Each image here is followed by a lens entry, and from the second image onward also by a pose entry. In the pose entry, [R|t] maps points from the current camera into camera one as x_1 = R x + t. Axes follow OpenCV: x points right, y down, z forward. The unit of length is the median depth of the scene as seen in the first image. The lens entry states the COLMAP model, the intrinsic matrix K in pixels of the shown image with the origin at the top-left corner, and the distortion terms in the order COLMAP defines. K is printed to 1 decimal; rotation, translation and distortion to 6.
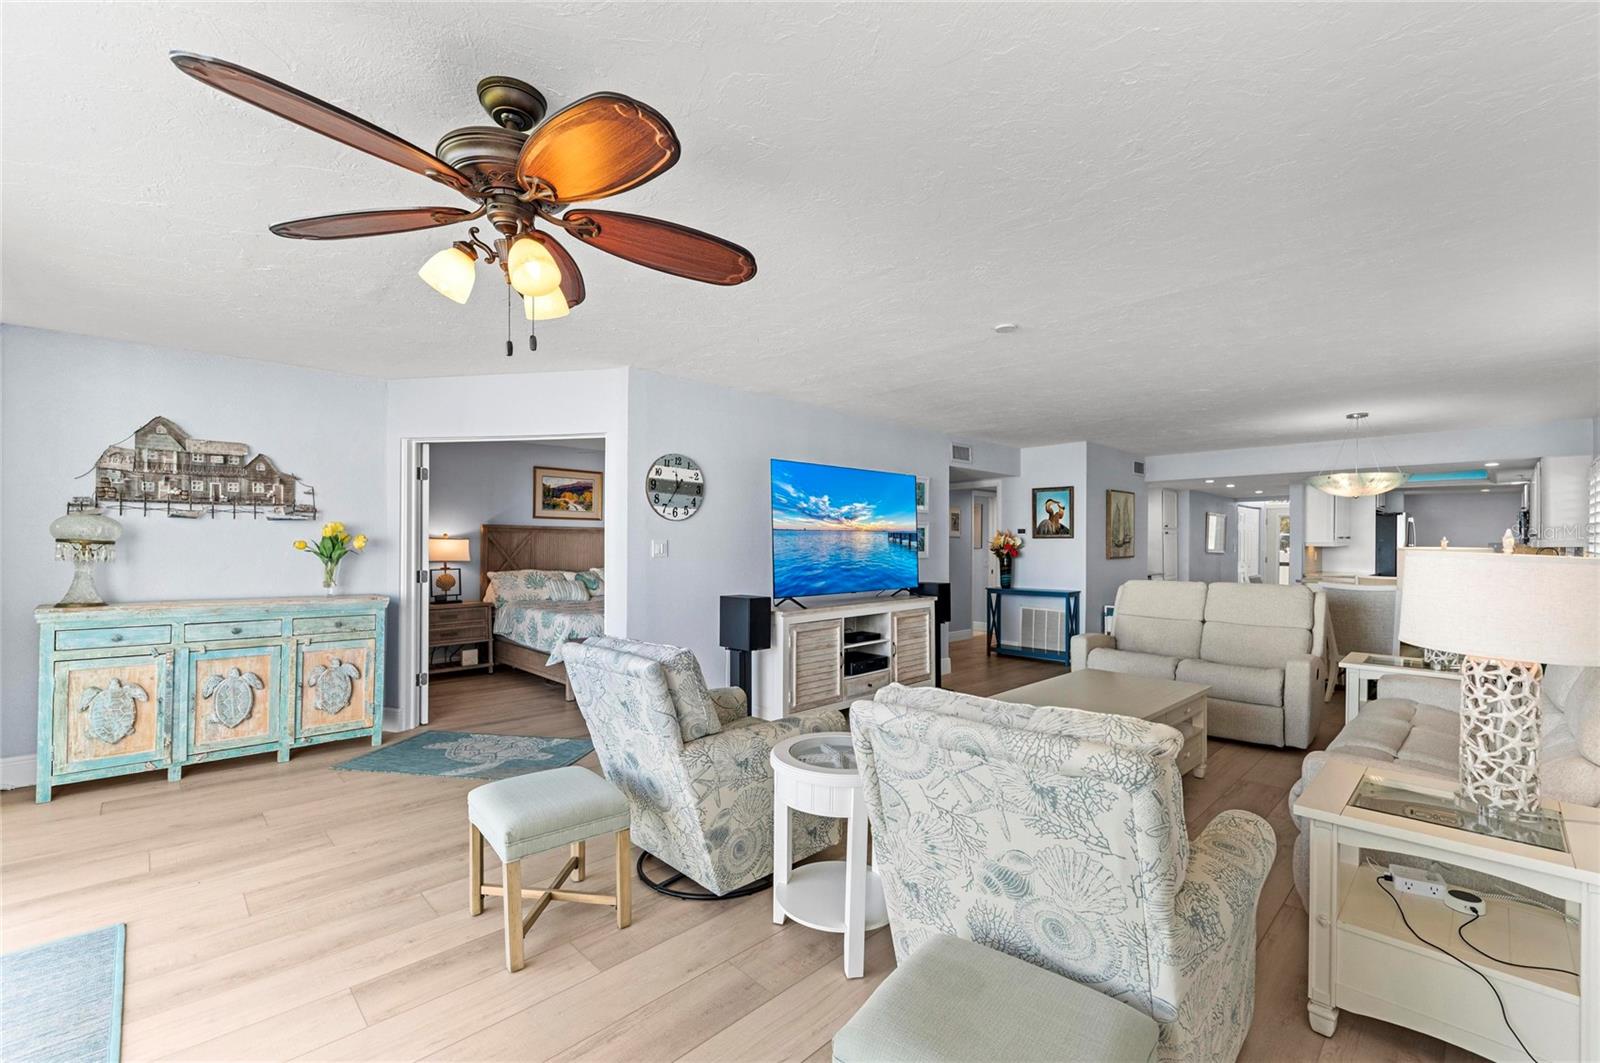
lens RADIAL K [[671.0, 0, 811.3], [0, 671.0, 546.6], [0, 0, 1]] dist [0.011744, -0.004513]
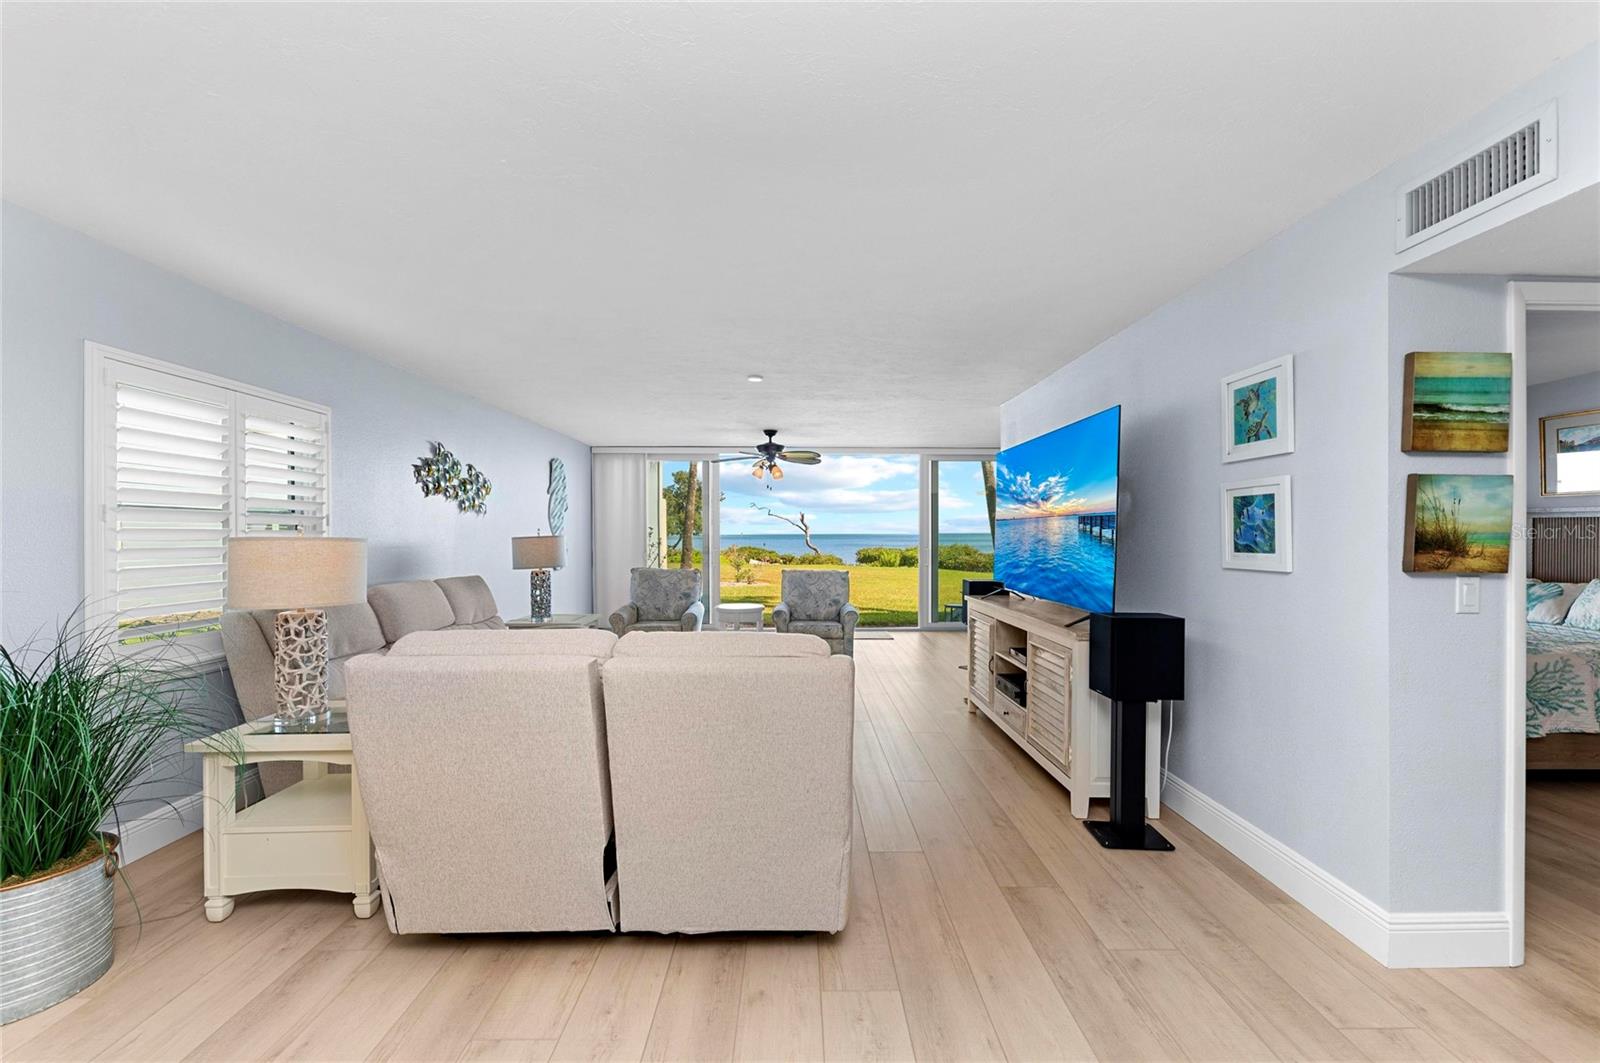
lens RADIAL K [[630.6, 0, 801.7], [0, 630.6, 531.4], [0, 0, 1]] dist [0.011780, -0.004207]
pose [[-0.698906, -0.004015, -0.715203, 0.669960], [-0.007828, 0.999967, 0.002037, -0.007575], [0.715171, 0.007022, -0.698914, 1.155660]]
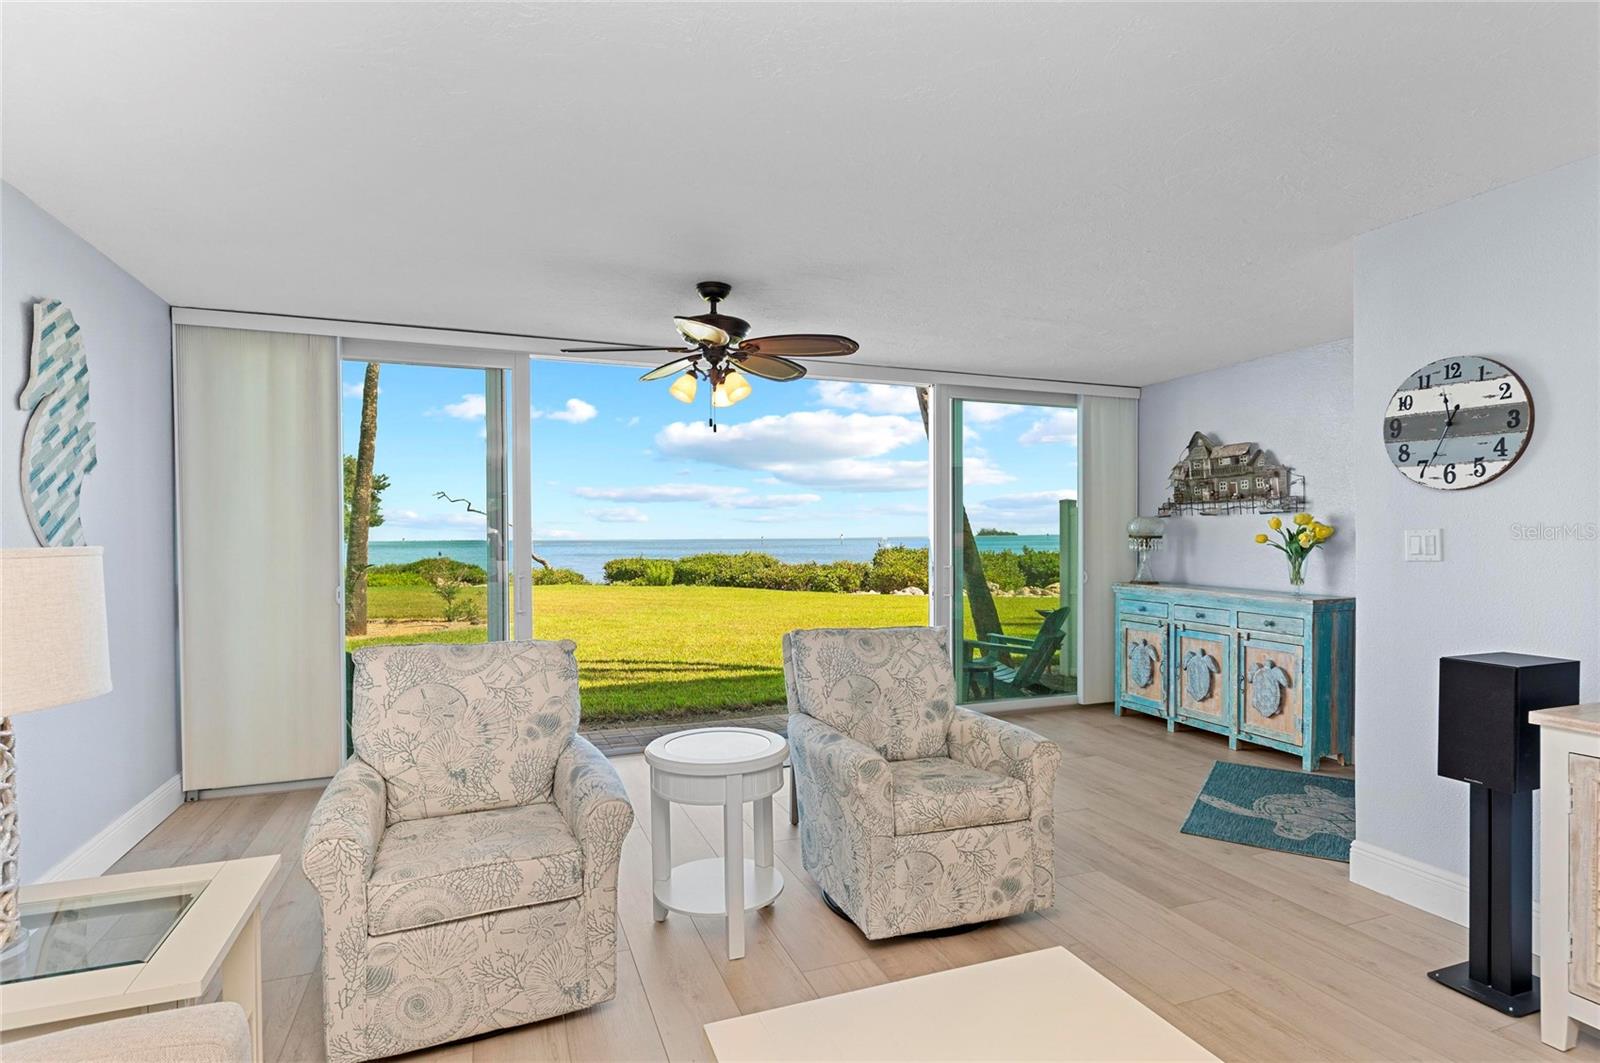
lens RADIAL K [[826.0, 0, 810.2], [0, 826.0, 536.4], [0, 0, 1]] dist [0.005187, 0.002344]
pose [[-0.397062, -0.000716, -0.917792, 0.419999], [-0.004614, 0.999989, 0.001216, -0.002533], [0.917780, 0.004718, -0.397060, 0.609729]]
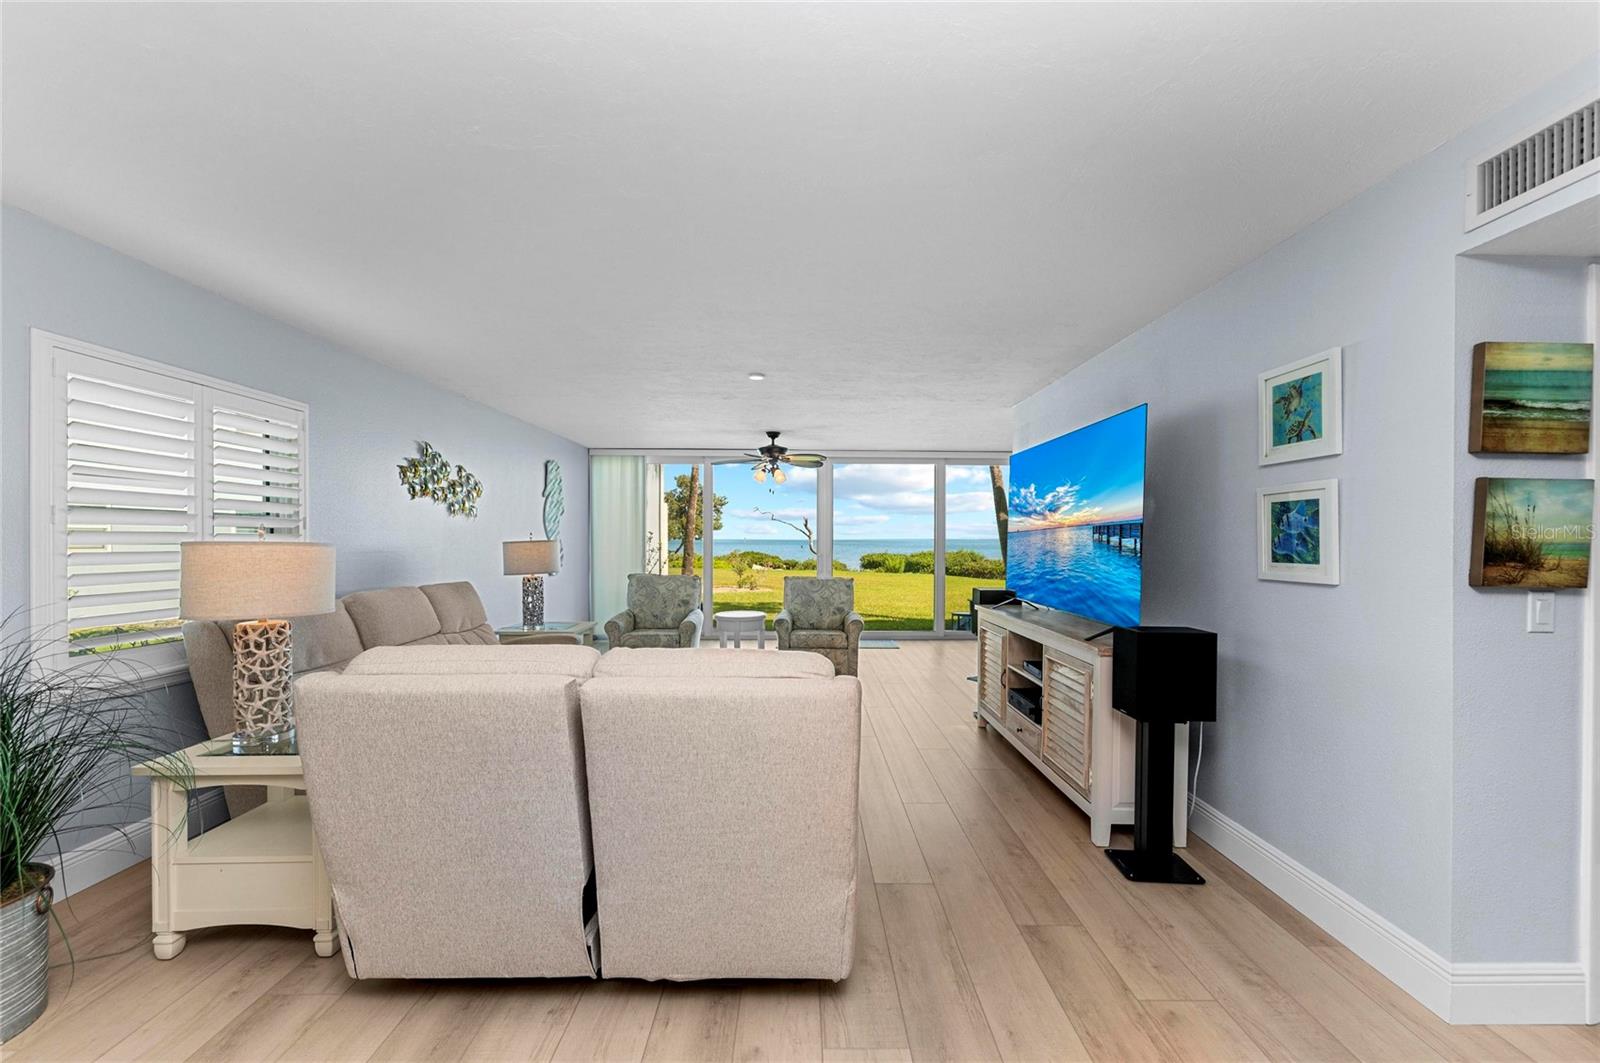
lens RADIAL K [[630.6, 0, 806.9], [0, 630.6, 535.5], [0, 0, 1]] dist [0.011780, -0.004207]
pose [[-0.697049, -0.008307, -0.716975, 0.646072], [-0.012456, 0.999922, 0.000525, -0.008373], [0.716915, 0.009296, -0.697098, 1.133425]]
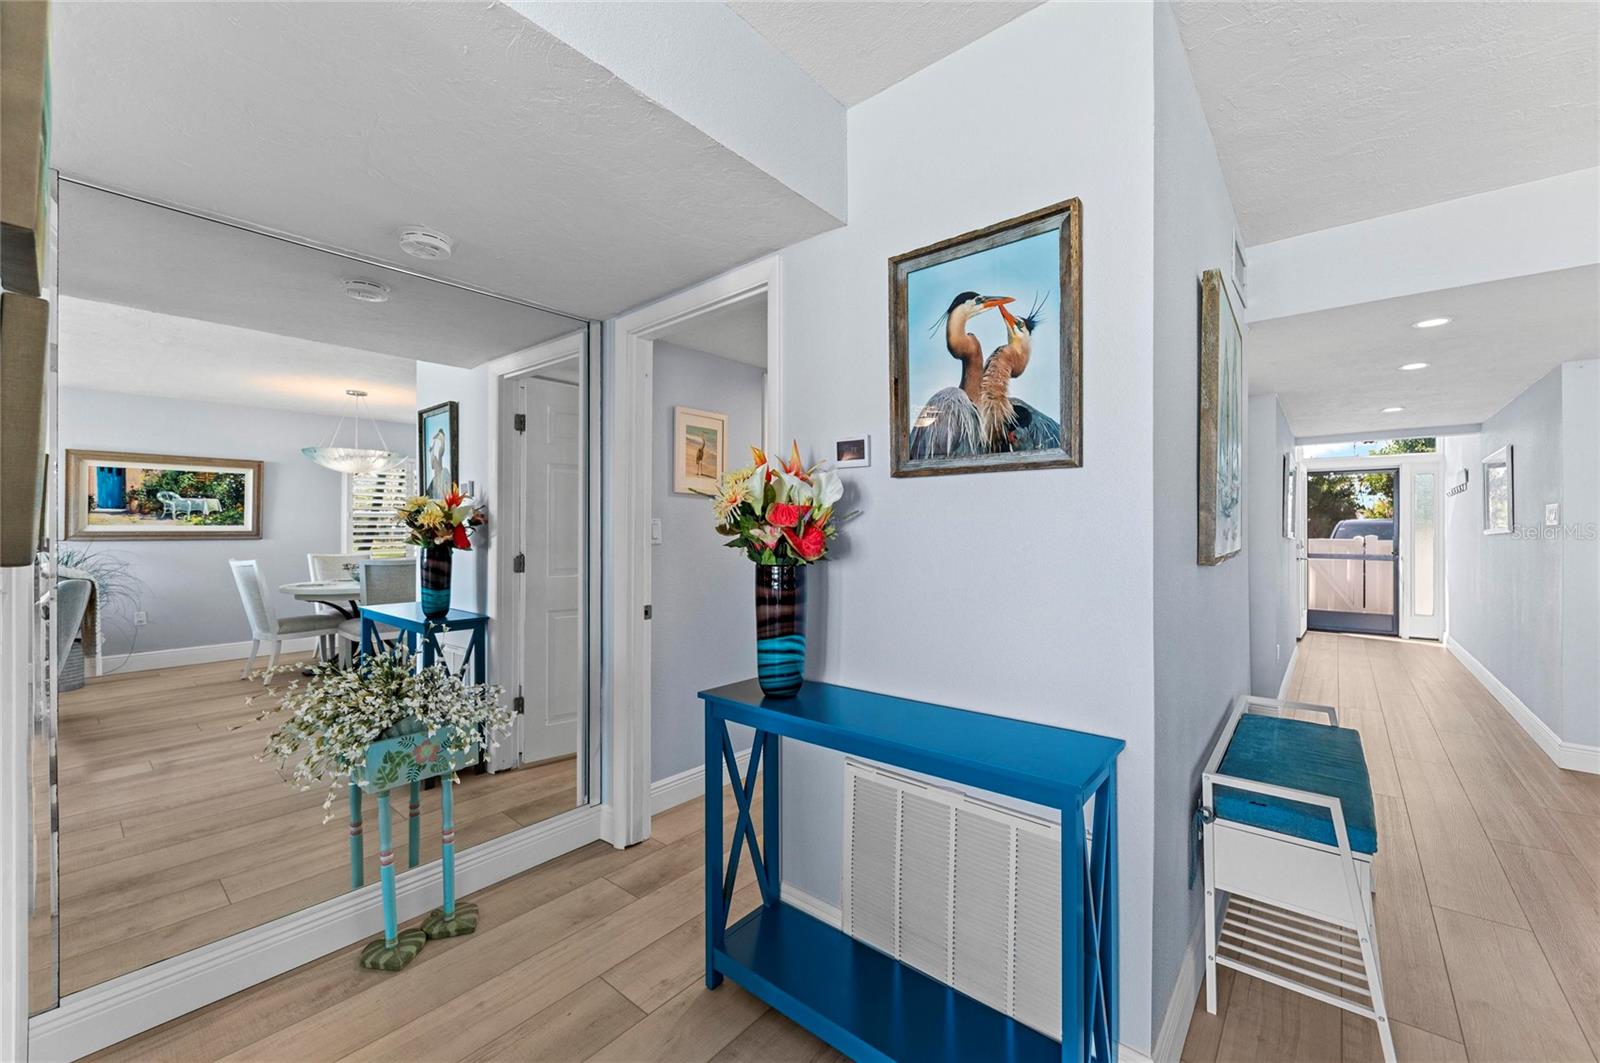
lens RADIAL K [[630.6, 0, 795.5], [0, 630.6, 525.6], [0, 0, 1]] dist [0.011780, -0.004207]
pose [[0.996653, -0.003239, 0.081690, 0.357935], [0.003995, 0.999951, -0.009087, 0.007800], [-0.081656, 0.009383, 0.996616, 1.011266]]
